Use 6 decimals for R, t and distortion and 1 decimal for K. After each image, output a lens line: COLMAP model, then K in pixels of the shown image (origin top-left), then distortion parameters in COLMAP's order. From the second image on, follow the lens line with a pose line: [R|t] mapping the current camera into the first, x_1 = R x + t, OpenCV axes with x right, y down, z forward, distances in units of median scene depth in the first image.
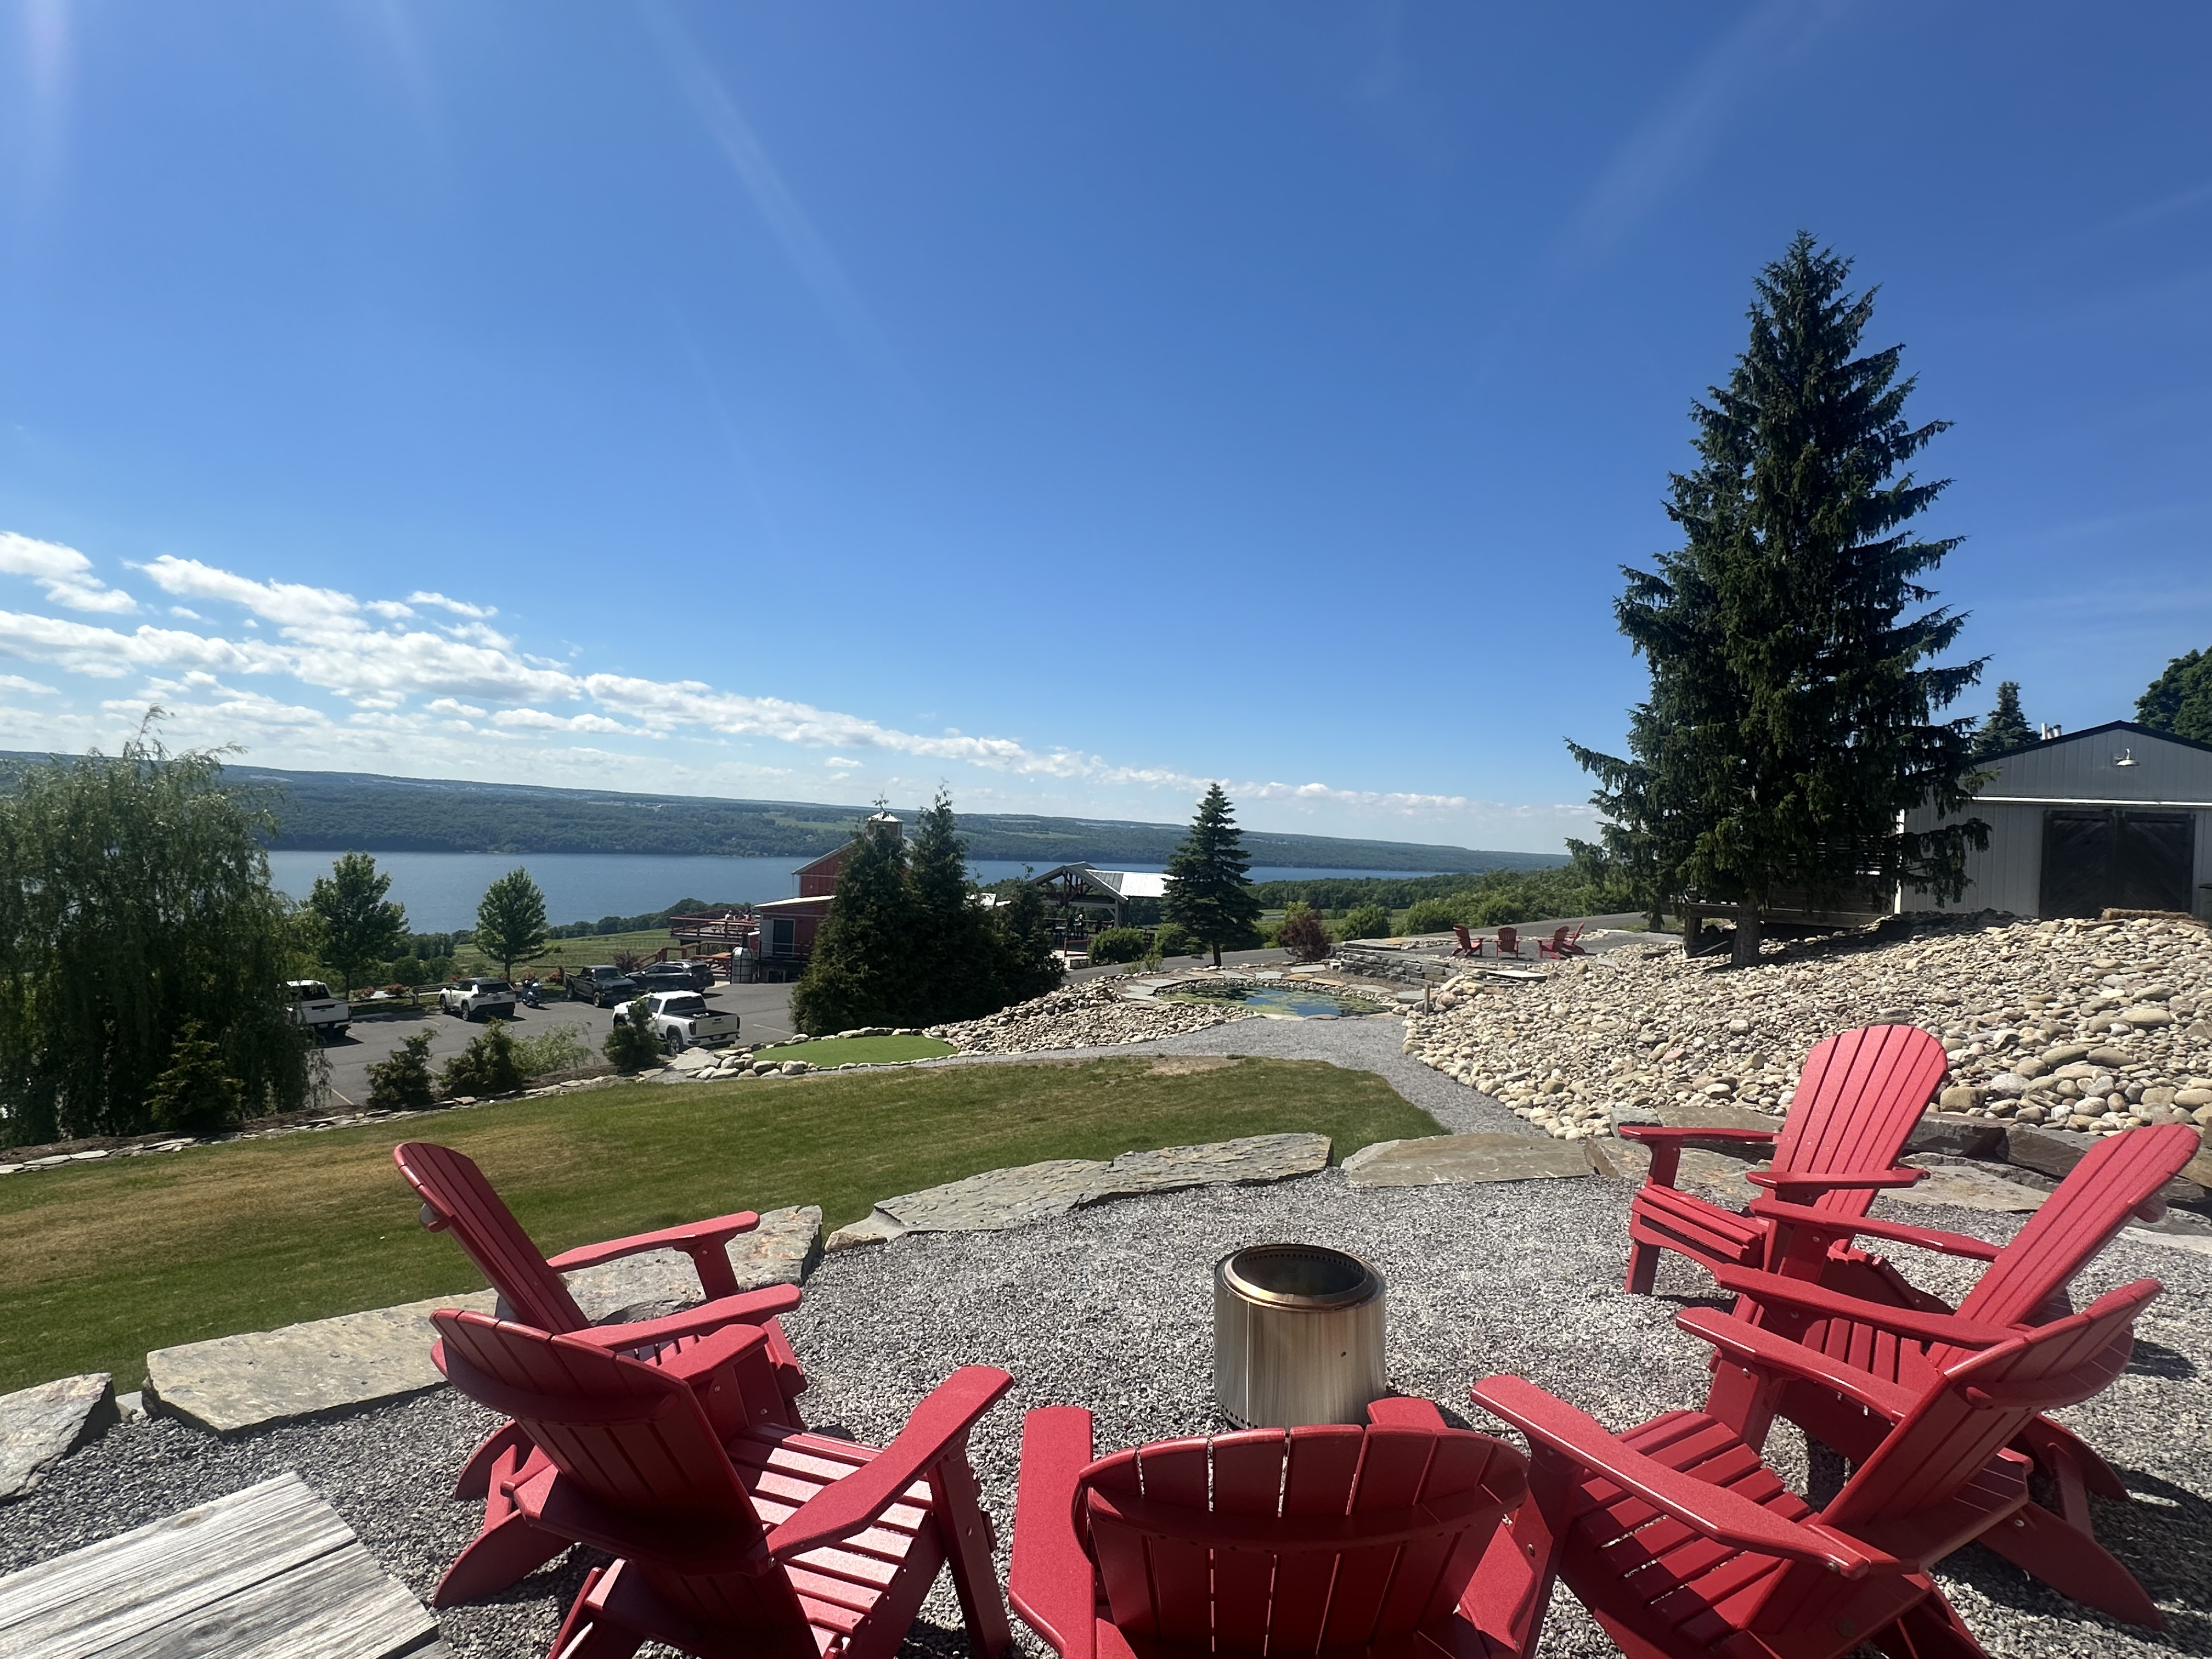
lens RADIAL K [[1097.0, 0, 1110.4], [0, 1097.0, 825.8], [0, 0, 1]] dist [-0.001254, -0.000468]
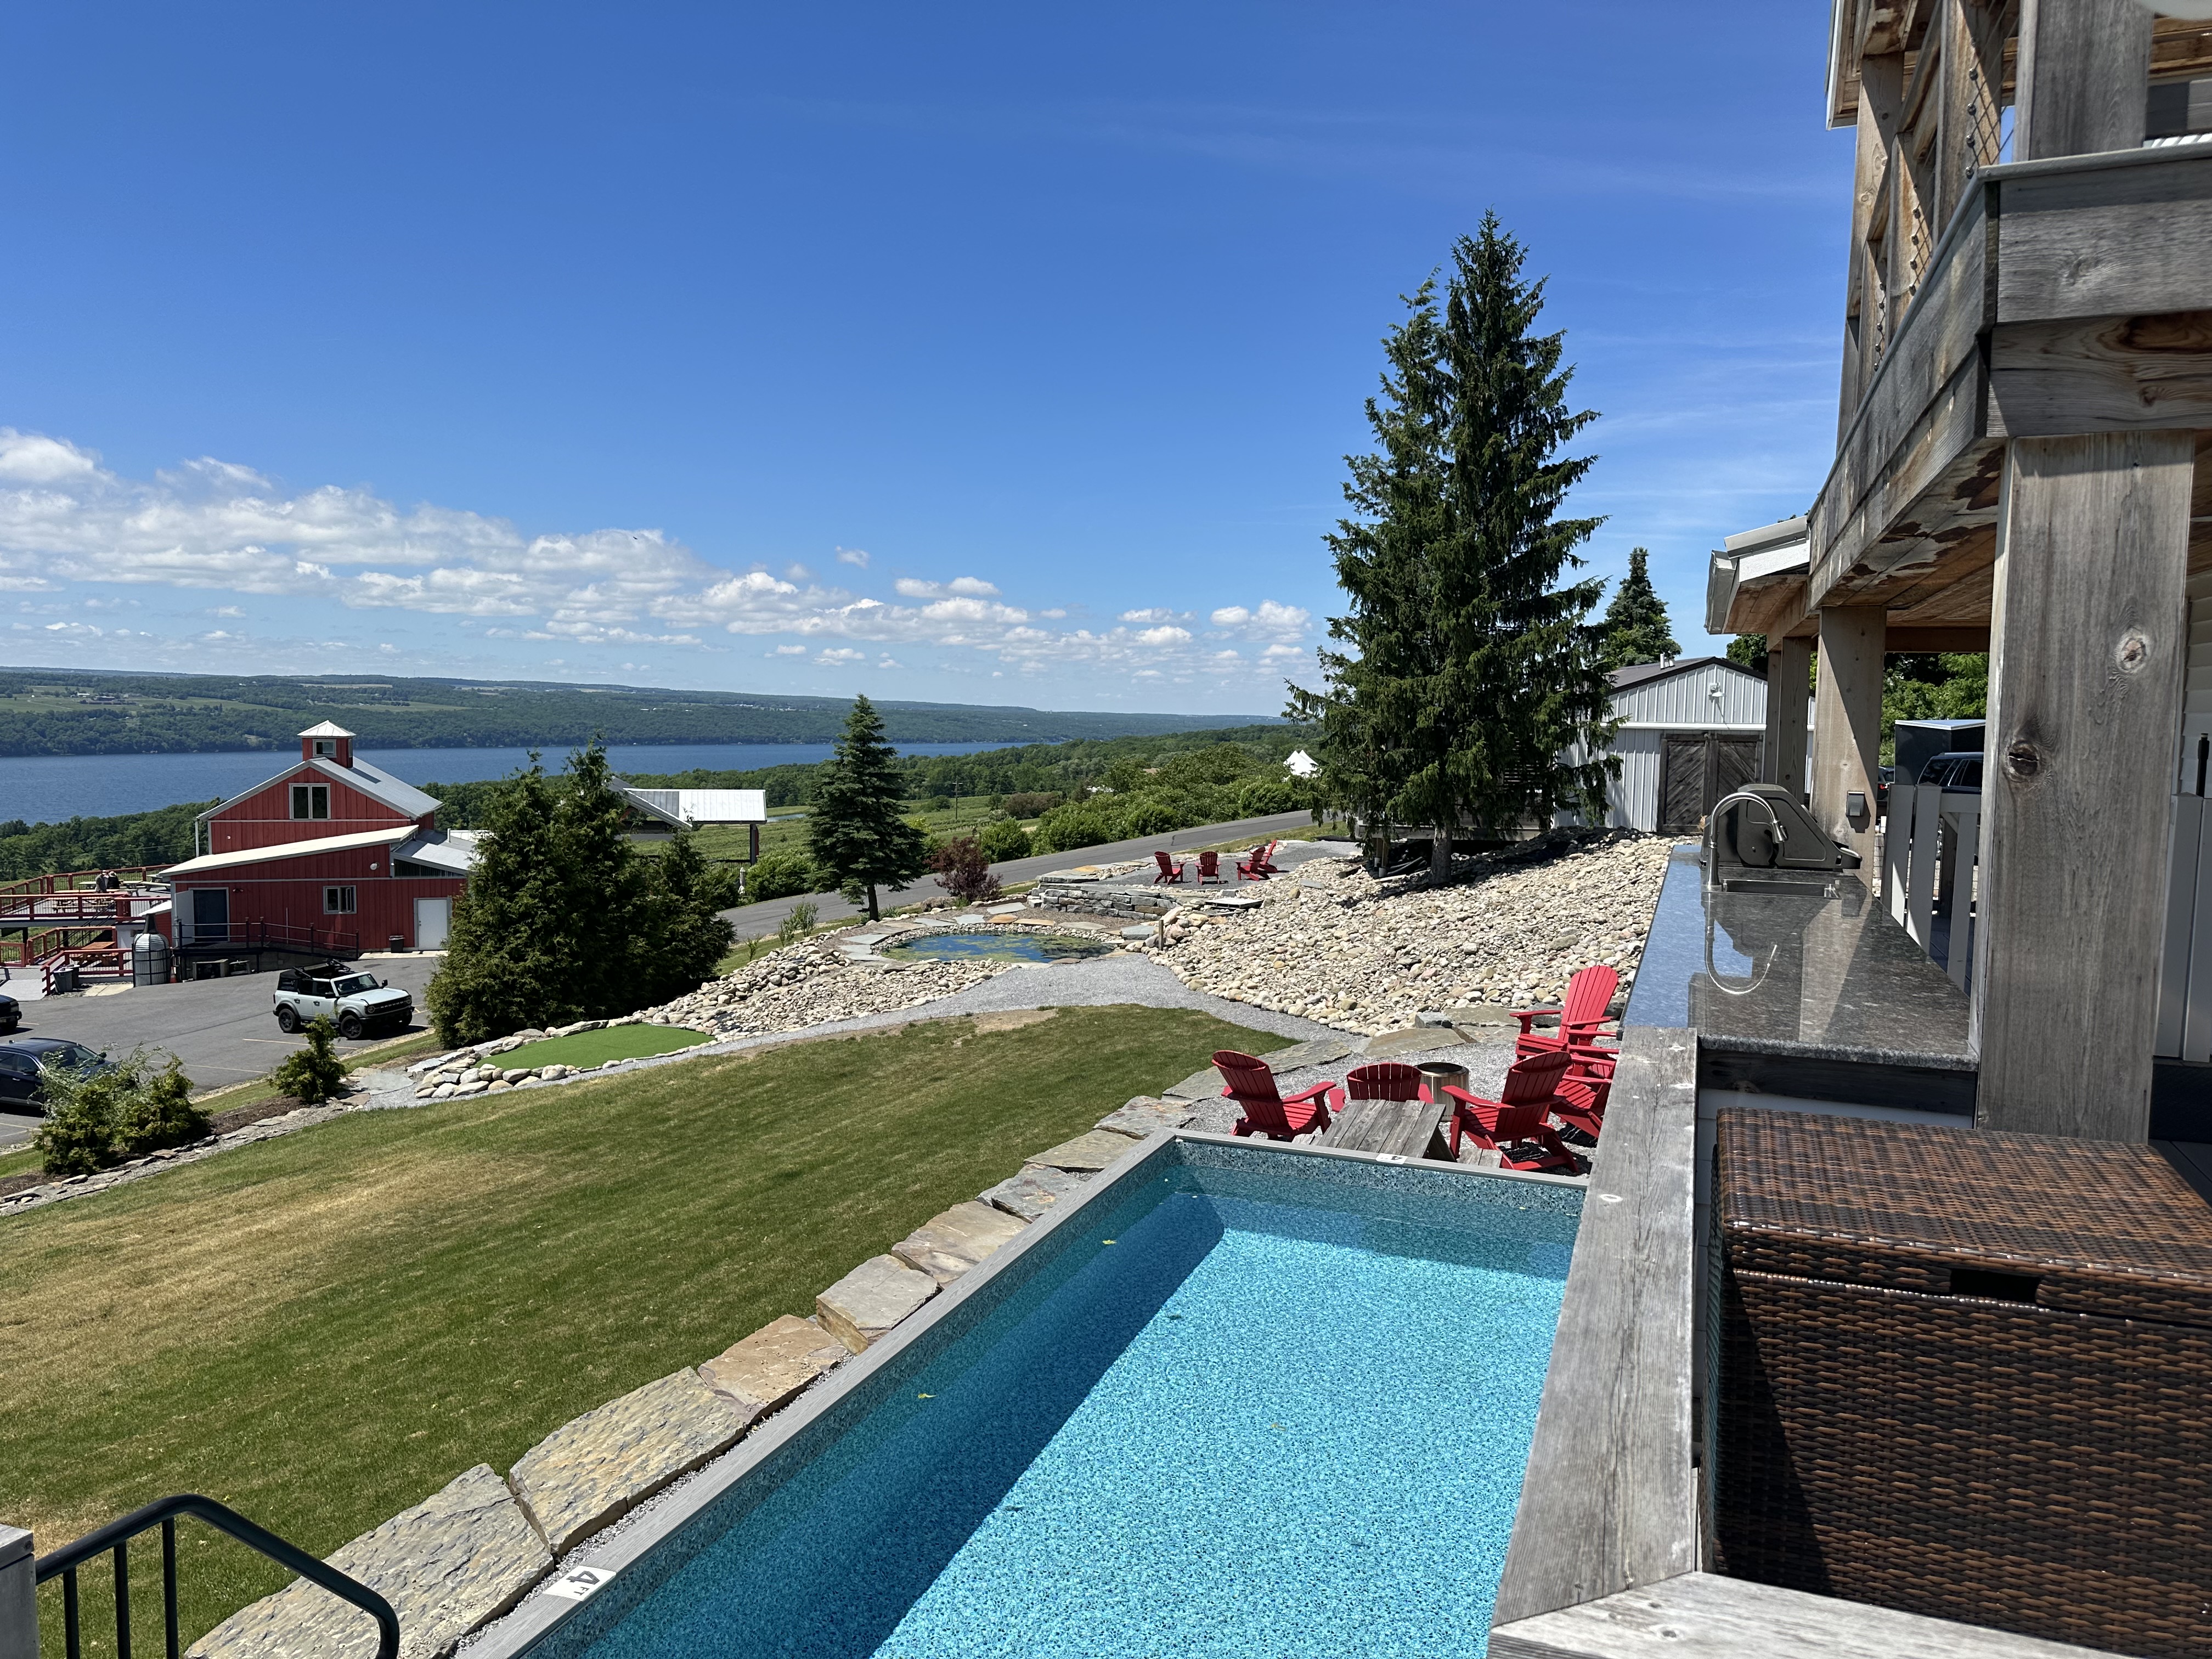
lens RADIAL K [[1540.0, 0, 1120.6], [0, 1540.0, 824.3], [0, 0, 1]] dist [0.152360, -0.219151]
pose [[0.932204, -0.058571, 0.357163, -0.269133], [0.025846, 0.995072, 0.095724, -0.087305], [-0.361010, -0.080003, 0.929124, -0.327355]]
